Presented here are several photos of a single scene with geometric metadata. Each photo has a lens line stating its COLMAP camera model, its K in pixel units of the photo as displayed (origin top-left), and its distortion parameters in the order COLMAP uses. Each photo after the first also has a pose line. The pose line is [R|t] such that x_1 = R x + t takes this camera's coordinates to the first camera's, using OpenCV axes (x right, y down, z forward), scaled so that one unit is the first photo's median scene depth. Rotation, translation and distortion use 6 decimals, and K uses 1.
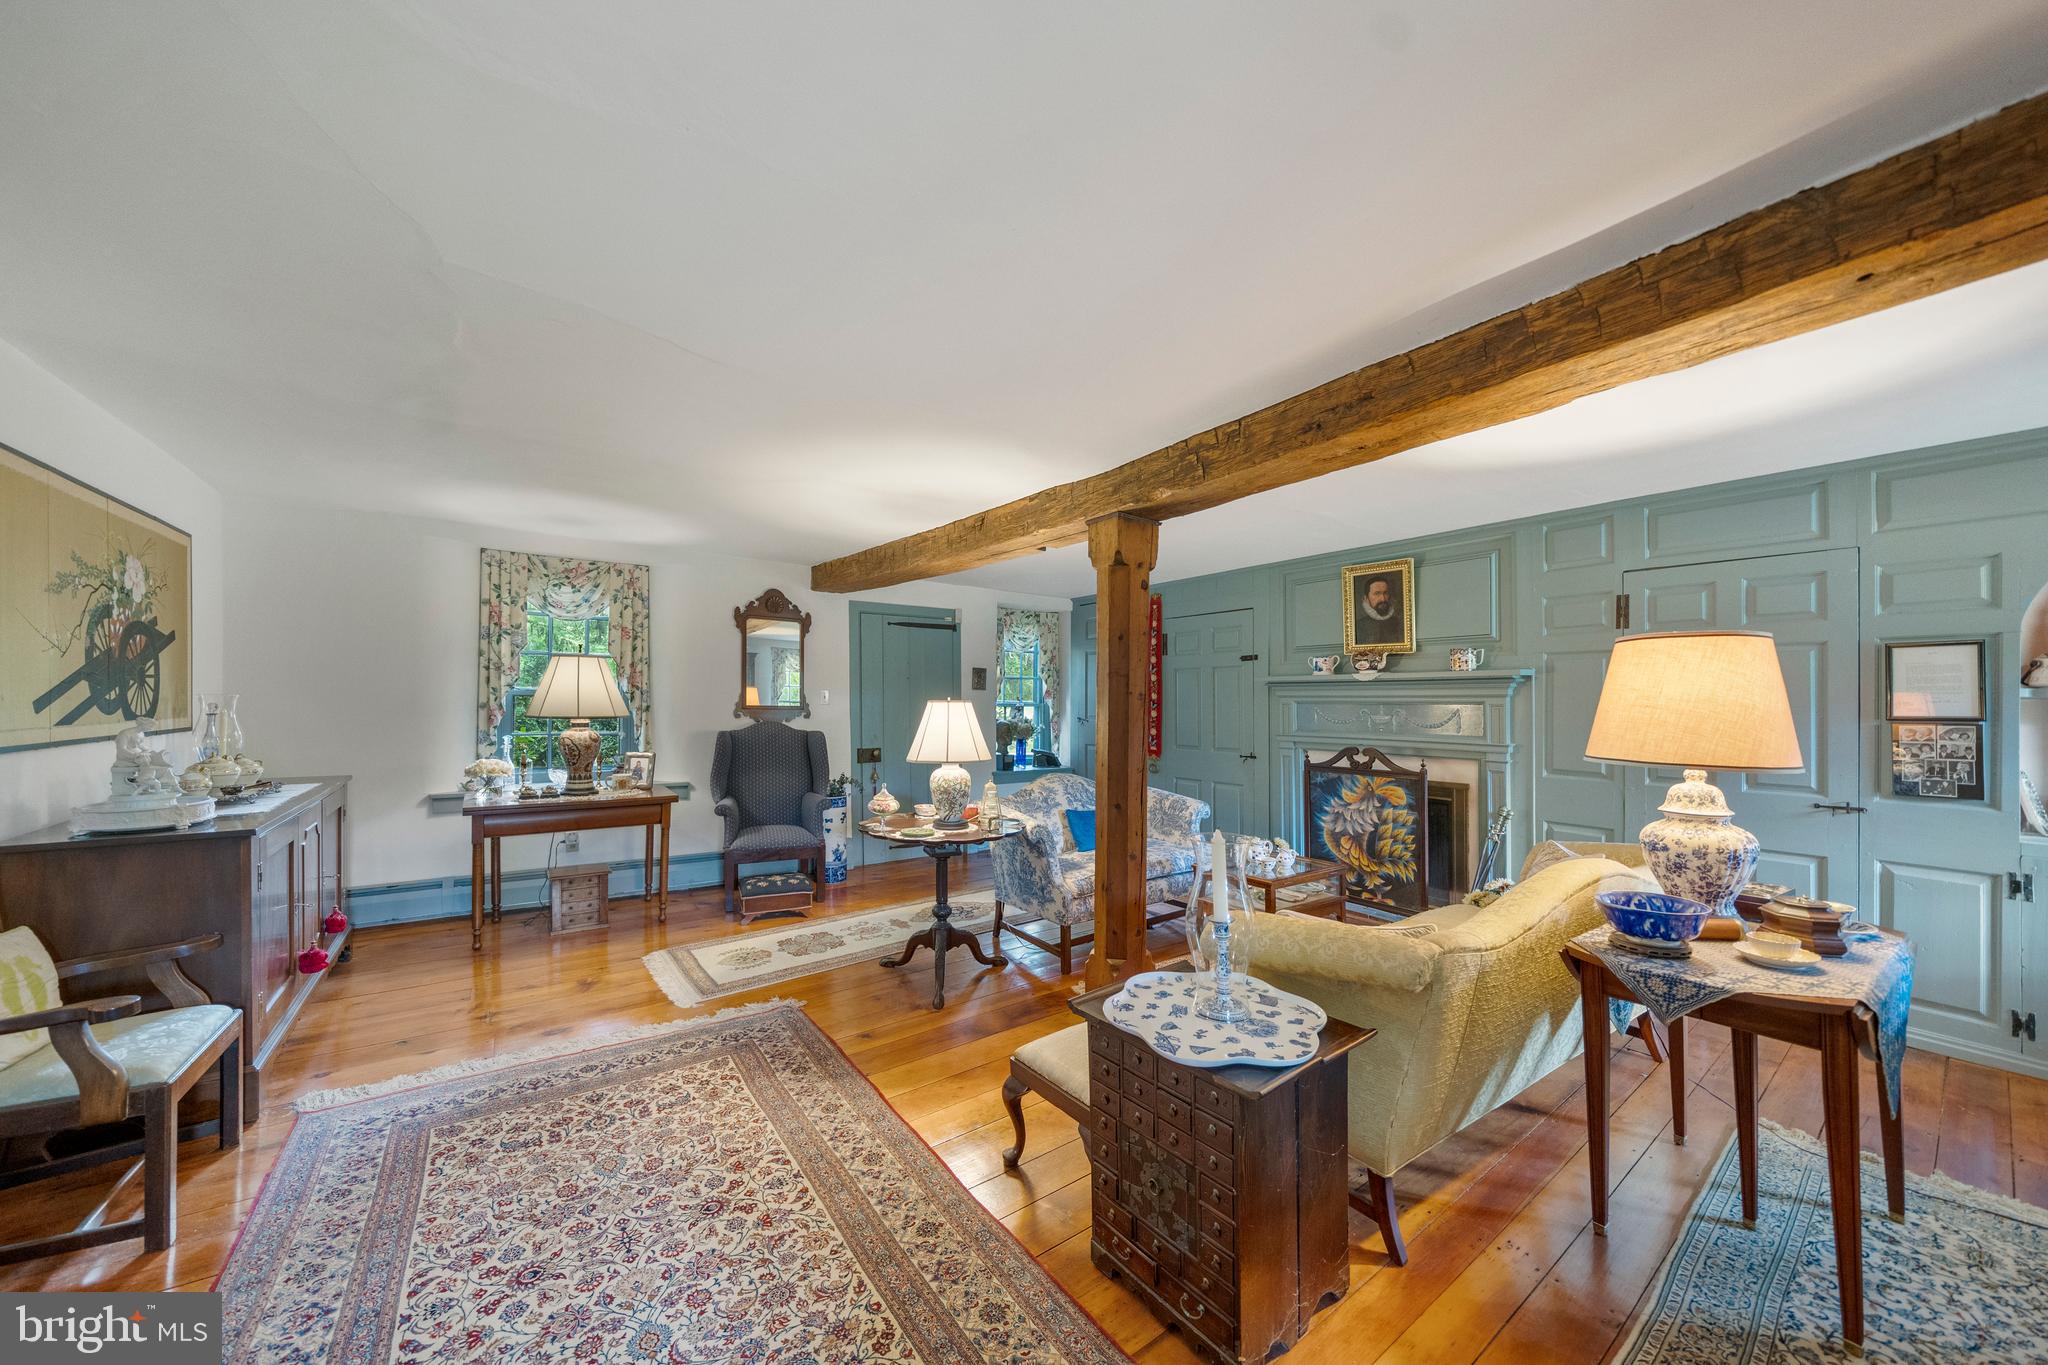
lens RADIAL K [[736.0, 0, 1025.6], [0, 736.0, 692.7], [0, 0, 1]] dist [-0.007401, -0.000468]
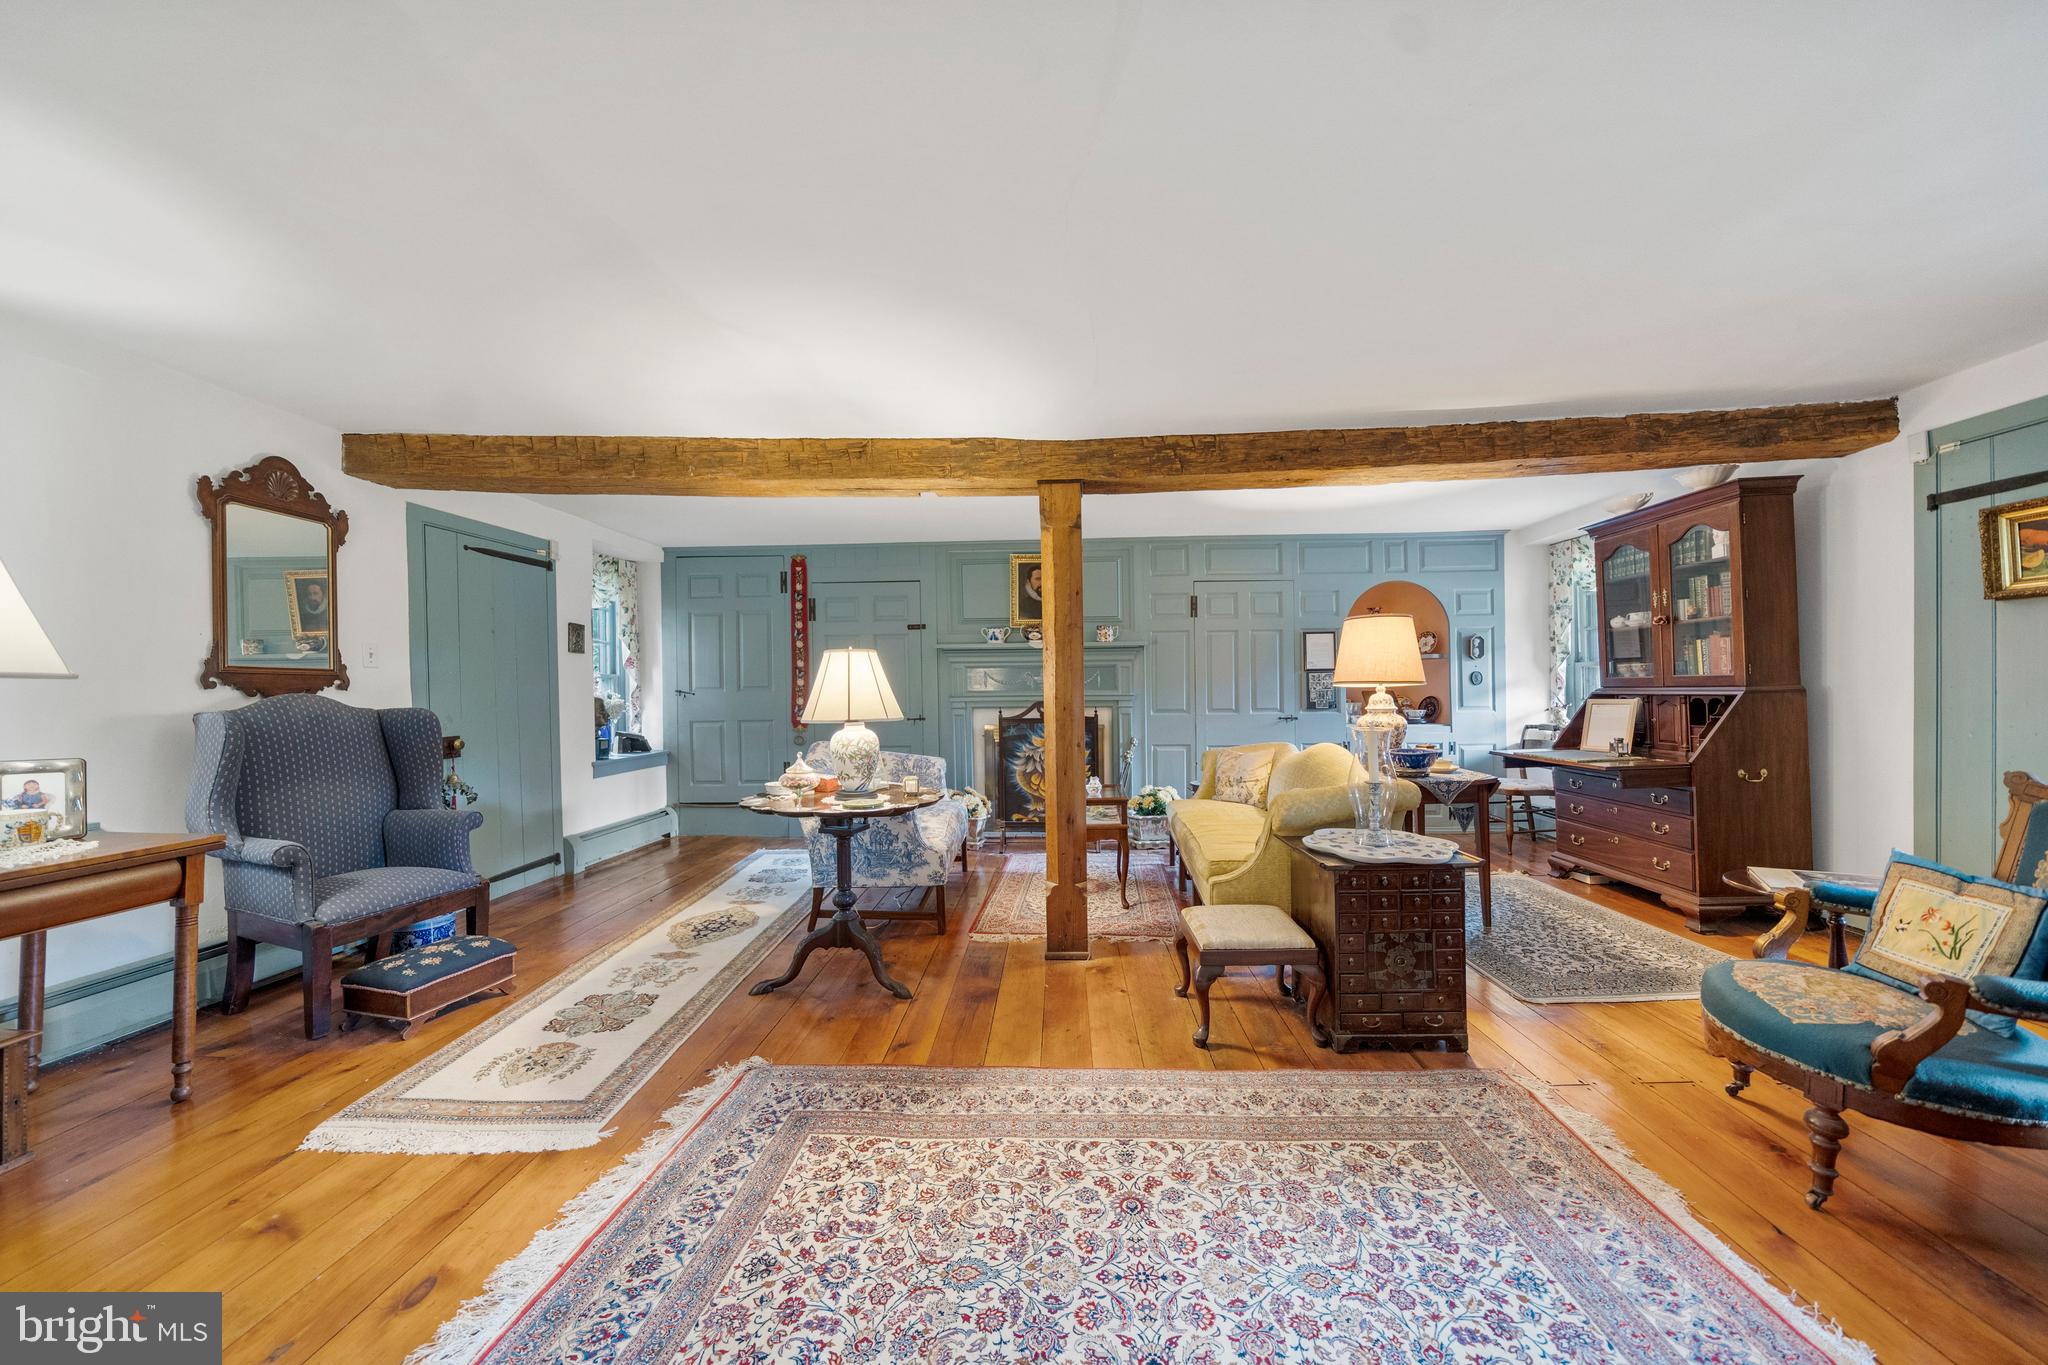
lens RADIAL K [[736.0, 0, 1035.3], [0, 736.0, 680.7], [0, 0, 1]] dist [-0.007401, -0.000468]
pose [[0.601643, -0.004247, 0.798754, -0.619952], [0.006673, 0.999978, 0.000290, 0.044215], [-0.798737, 0.005156, 0.601658, 0.297716]]
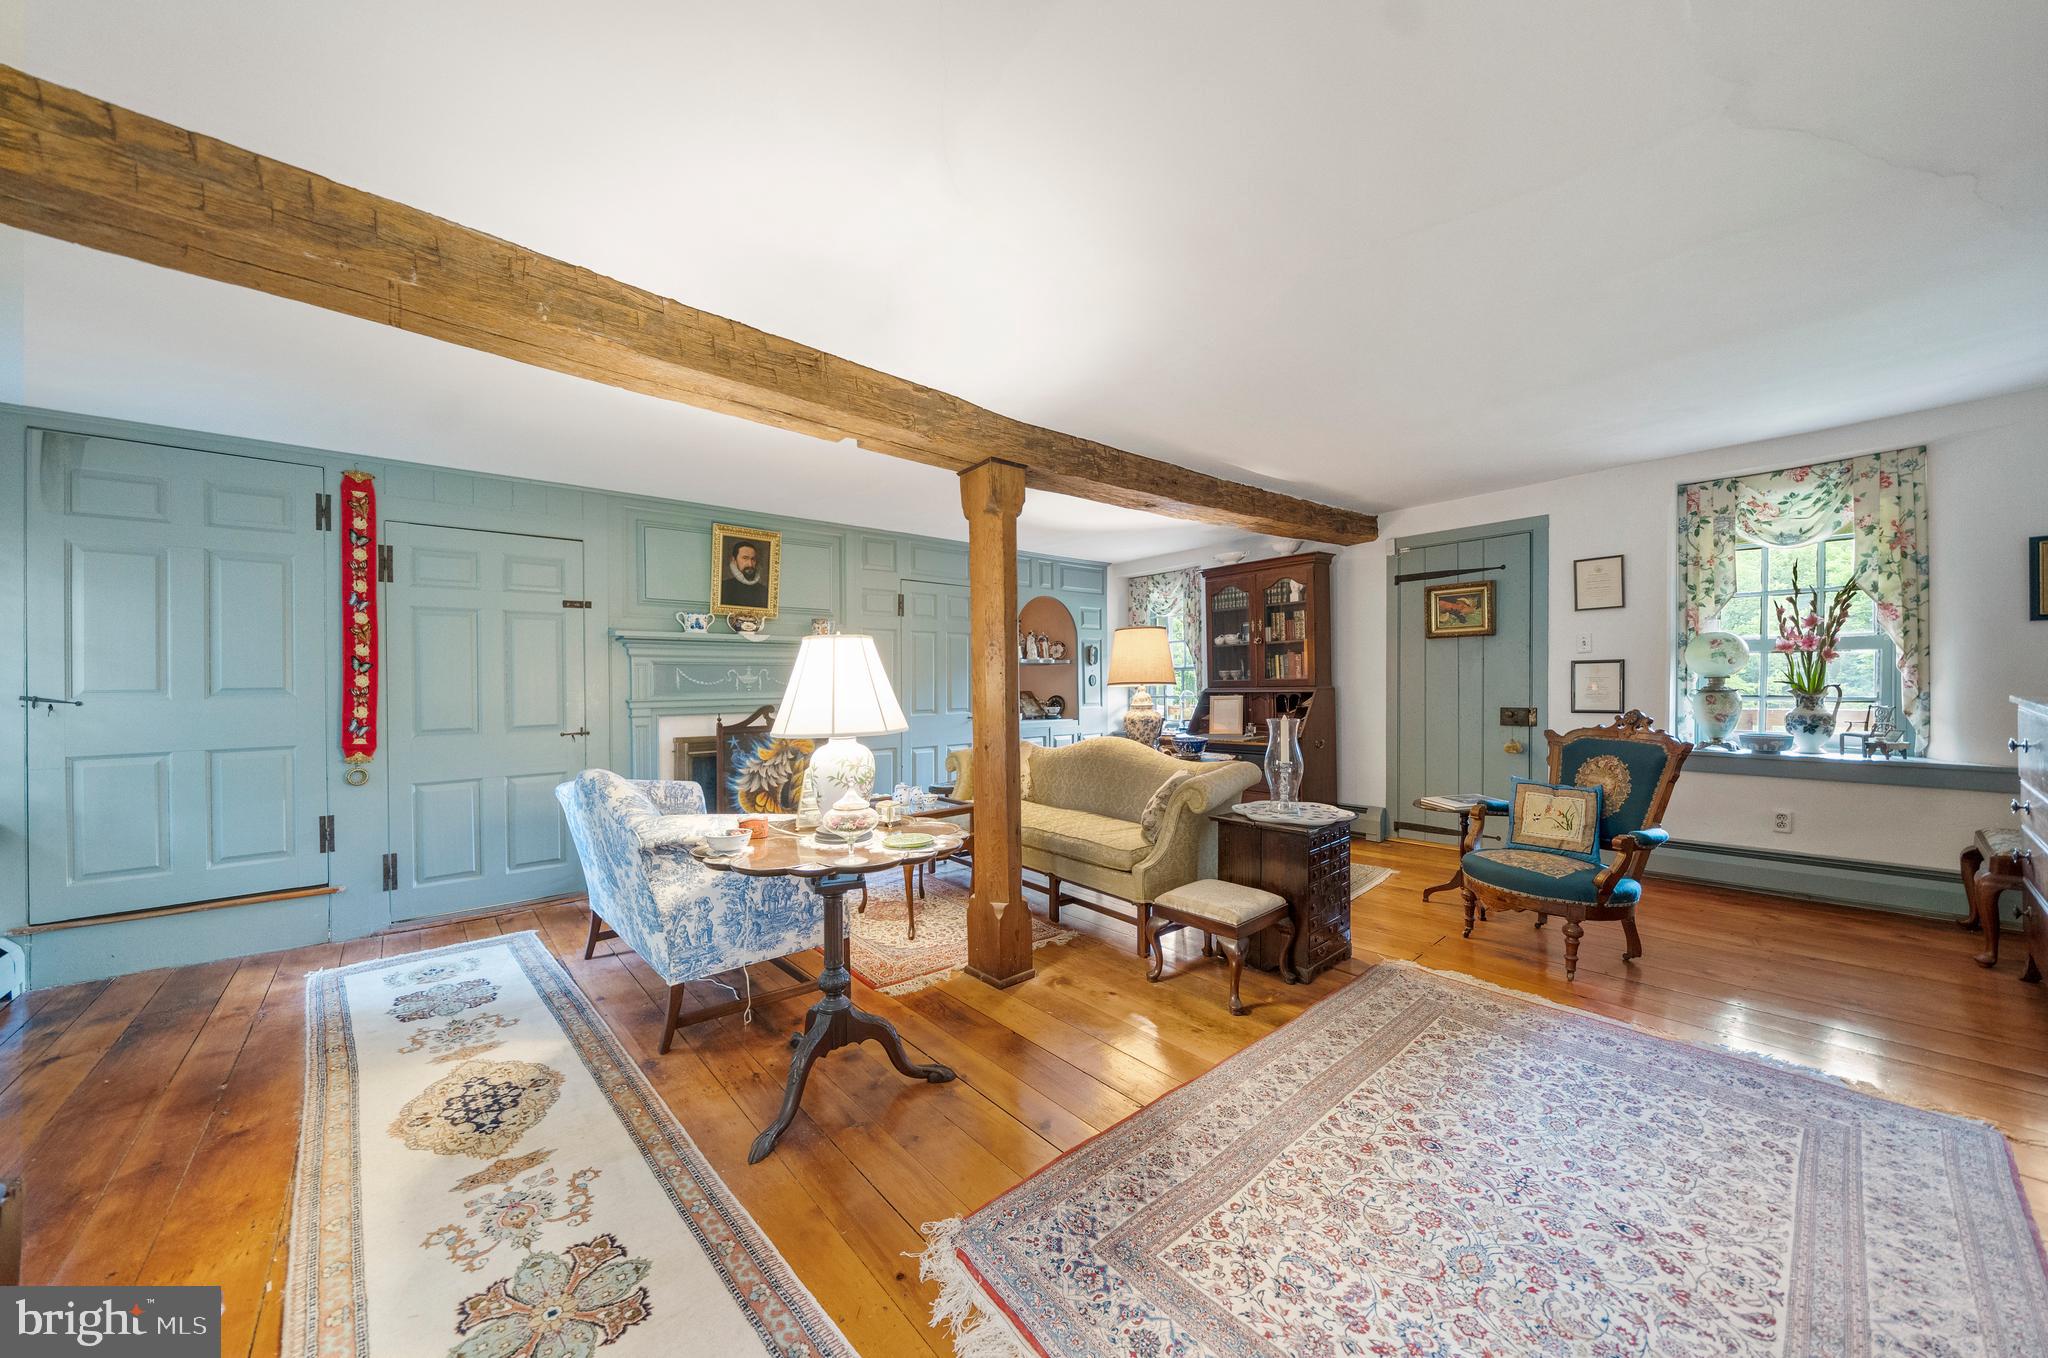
lens RADIAL K [[736.0, 0, 1021.8], [0, 736.0, 678.2], [0, 0, 1]] dist [-0.007401, -0.000468]
pose [[-0.112395, 0.002930, 0.993659, -0.699212], [0.001771, 0.999995, -0.002748, 0.044735], [-0.993662, 0.001451, -0.112399, 0.862773]]
